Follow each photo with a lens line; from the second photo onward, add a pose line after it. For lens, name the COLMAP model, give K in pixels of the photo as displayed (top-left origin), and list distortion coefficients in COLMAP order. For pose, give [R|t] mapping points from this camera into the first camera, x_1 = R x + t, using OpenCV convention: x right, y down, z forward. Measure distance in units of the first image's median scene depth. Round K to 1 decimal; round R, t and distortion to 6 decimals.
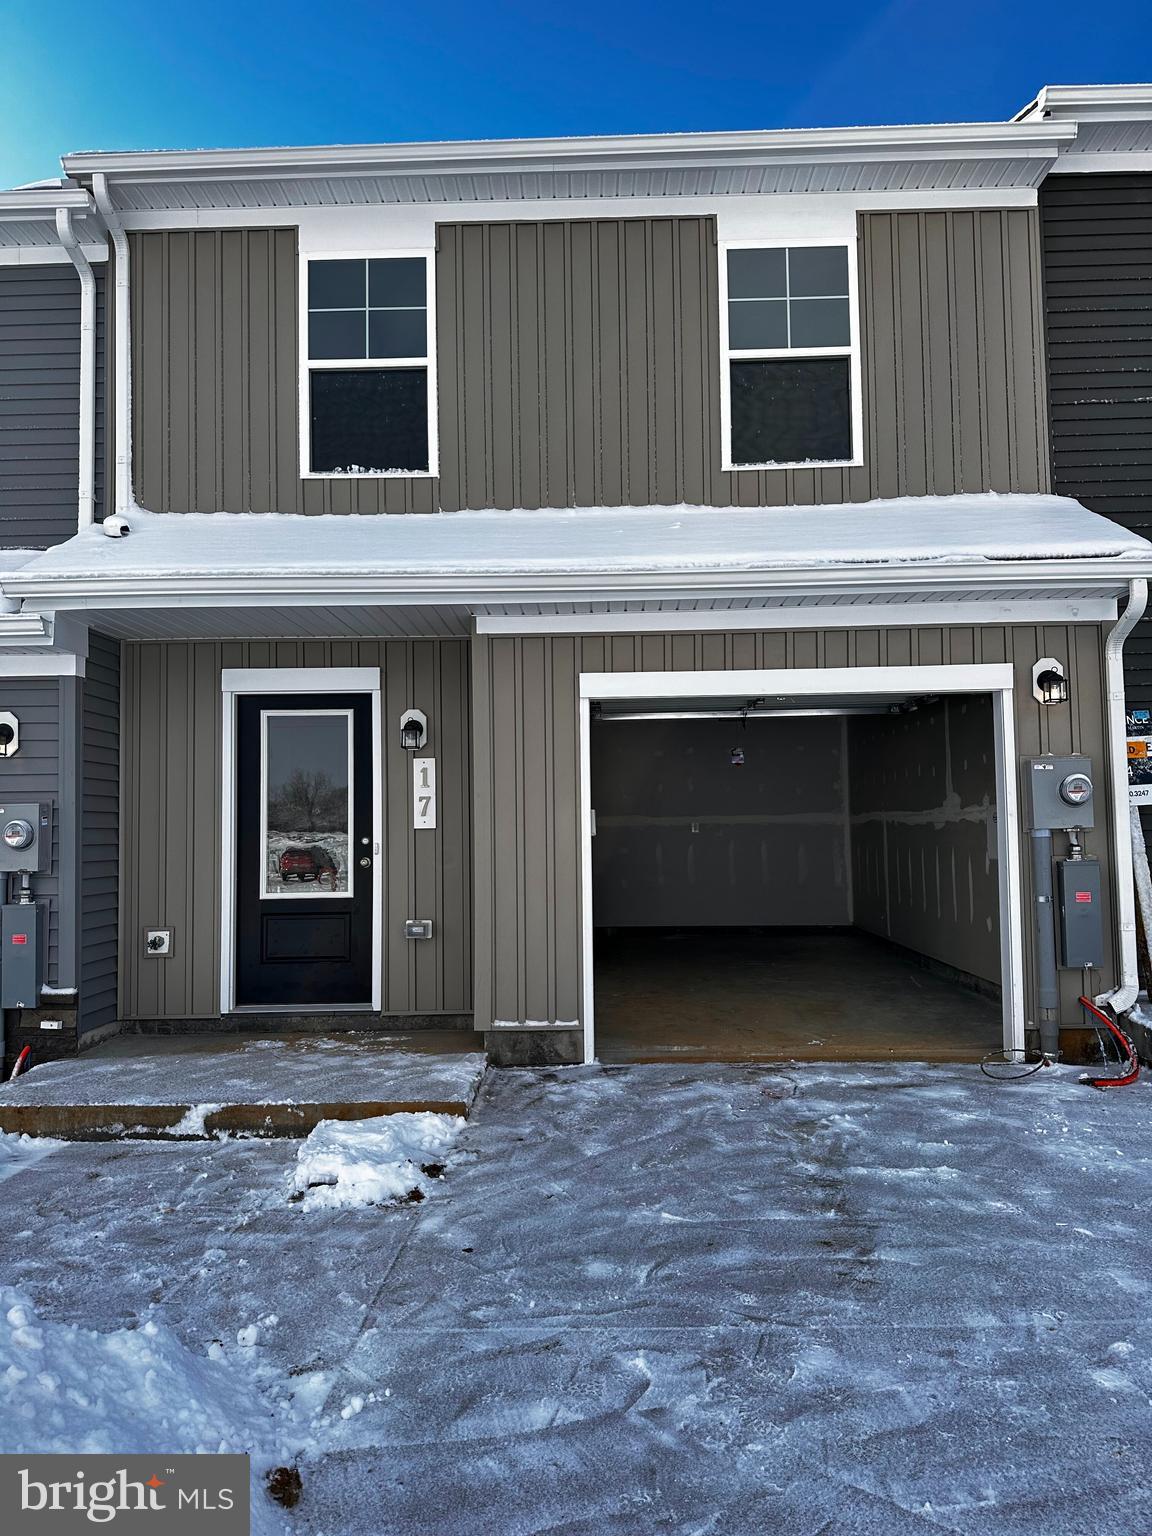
lens RADIAL K [[1082.1, 0, 583.1], [0, 1082.1, 771.6], [0, 0, 1]] dist [0.158372, -0.000707]
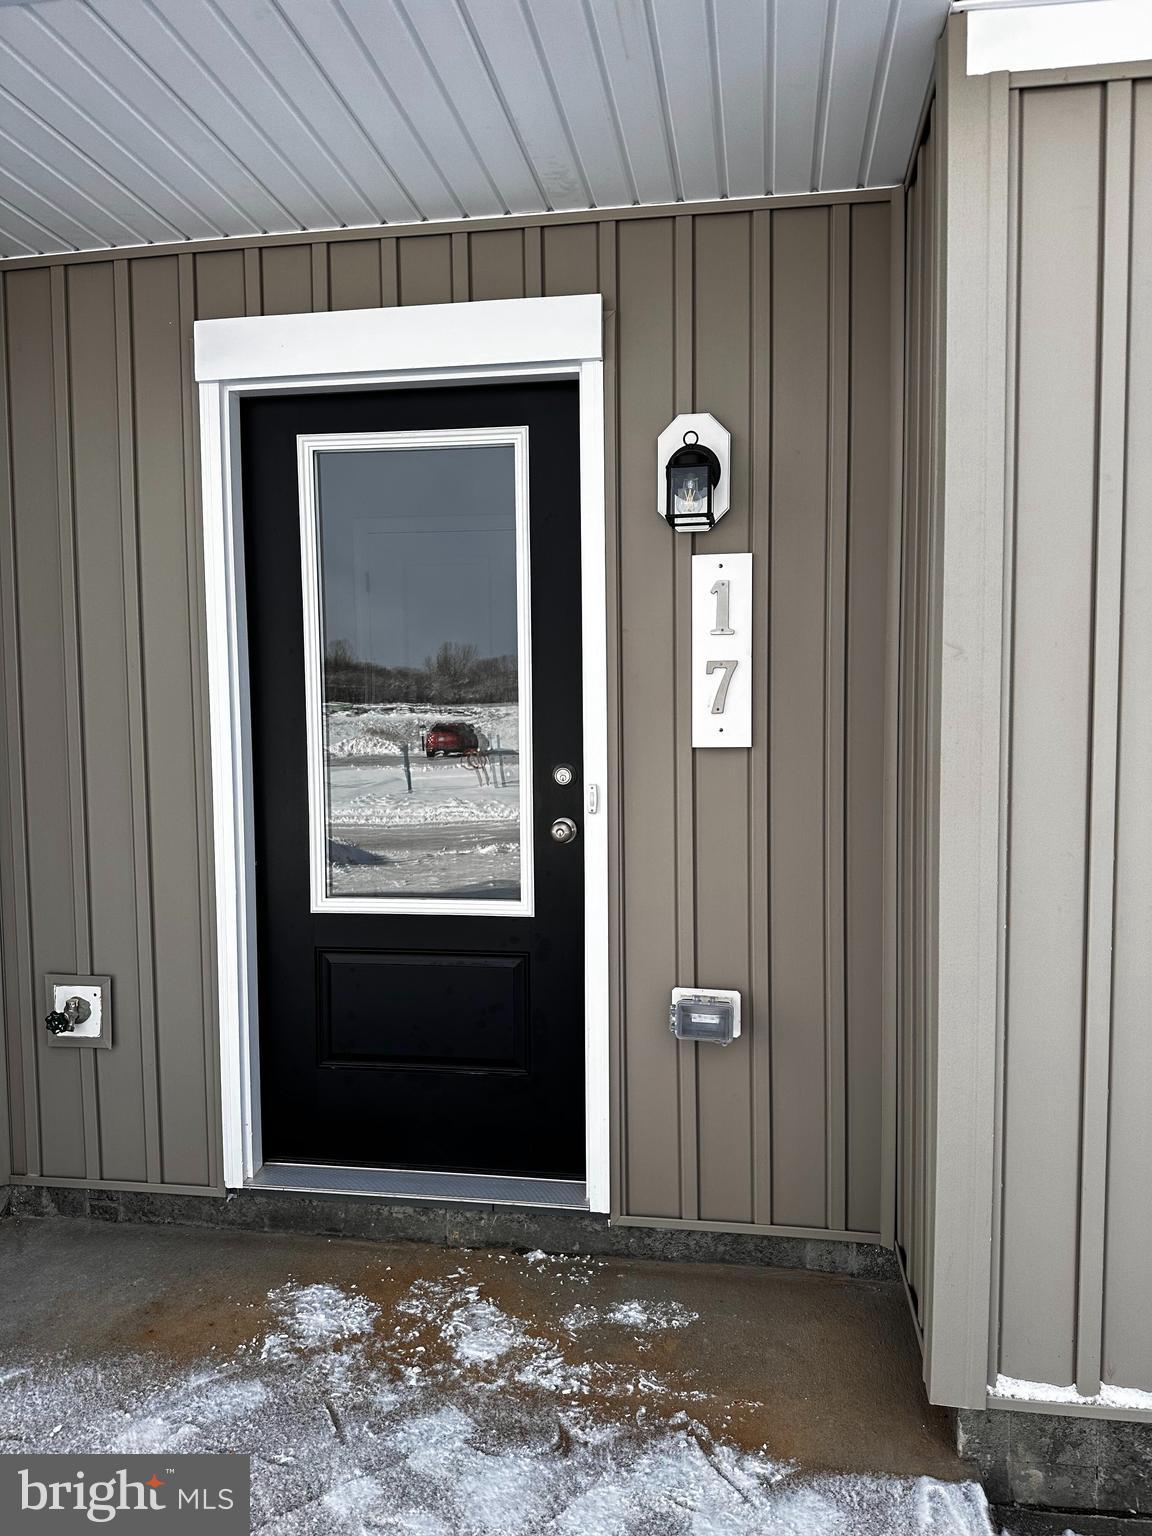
lens RADIAL K [[1082.1, 0, 583.1], [0, 1082.1, 771.6], [0, 0, 1]] dist [0.158372, -0.000707]
pose [[0.991646, 0.012542, -0.128375, -0.144274], [0.002546, 0.993164, 0.116700, 0.017205], [0.128961, -0.116052, 0.984835, 0.625240]]
